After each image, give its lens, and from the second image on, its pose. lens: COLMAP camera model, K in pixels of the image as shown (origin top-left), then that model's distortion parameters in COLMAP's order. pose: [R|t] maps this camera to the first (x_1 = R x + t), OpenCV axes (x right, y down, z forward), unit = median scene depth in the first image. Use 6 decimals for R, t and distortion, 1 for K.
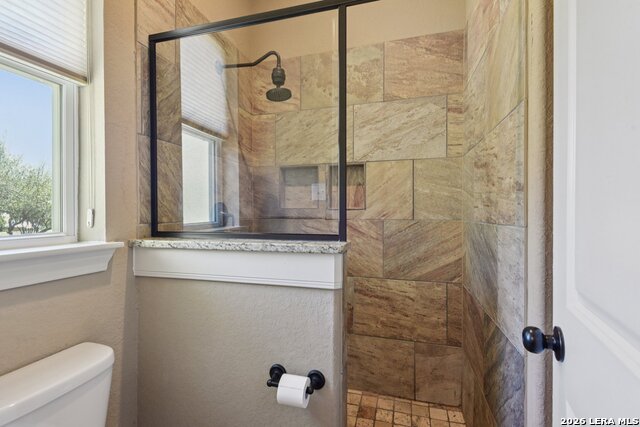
lens RADIAL K [[295.2, 0, 318.8], [0, 295.2, 213.4], [0, 0, 1]] dist [0.023984, -0.012787]
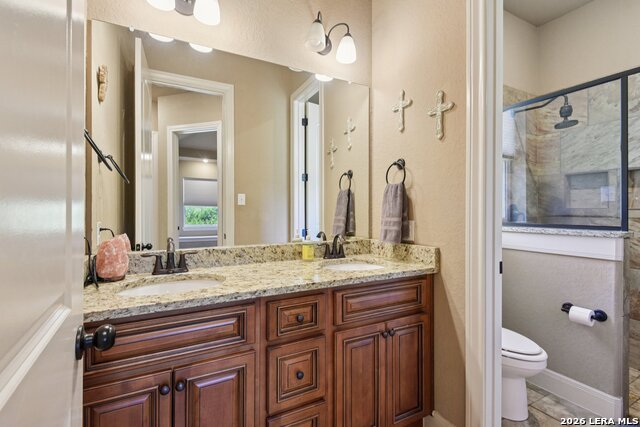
lens RADIAL K [[295.2, 0, 318.8], [0, 295.2, 213.4], [0, 0, 1]] dist [0.023984, -0.012787]
pose [[0.698230, 0.002688, -0.715868, 0.042945], [0.000422, 0.999991, 0.004167, -0.000965], [0.715873, -0.003212, 0.698223, -0.620513]]
